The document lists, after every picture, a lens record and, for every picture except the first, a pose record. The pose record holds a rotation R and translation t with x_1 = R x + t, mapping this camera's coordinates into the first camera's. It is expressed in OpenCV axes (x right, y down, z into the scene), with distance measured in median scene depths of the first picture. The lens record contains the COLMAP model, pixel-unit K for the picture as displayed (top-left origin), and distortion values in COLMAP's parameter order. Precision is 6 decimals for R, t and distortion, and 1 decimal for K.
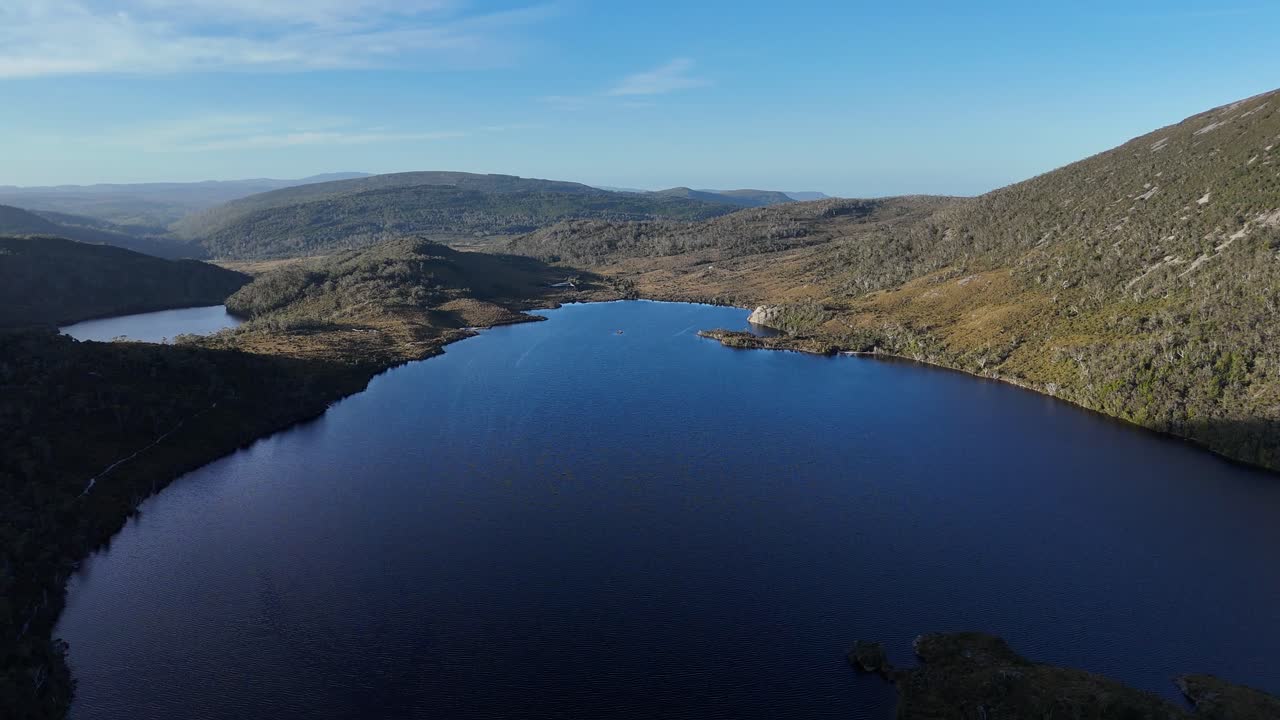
lens RADIAL K [[777.3, 0, 640.0], [0, 777.3, 360.0], [0, 0, 1]] dist [-0.045617, -0.001338]
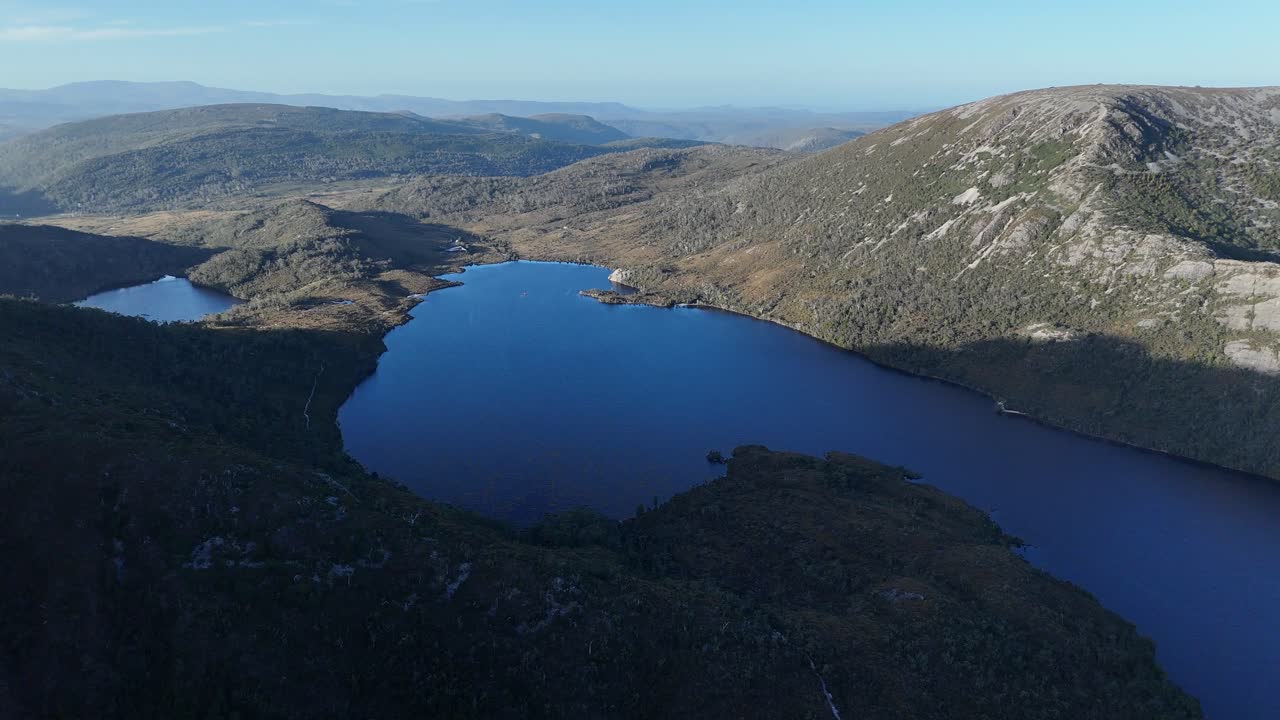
lens RADIAL K [[796.4, 0, 640.0], [0, 796.4, 360.0], [0, 0, 1]] dist [-0.232396, -0.000195]
pose [[0.967744, -0.063982, 0.243675, -0.173718], [0.034907, 0.991938, 0.121825, -0.081079], [-0.249505, -0.109390, 0.962175, -0.442521]]
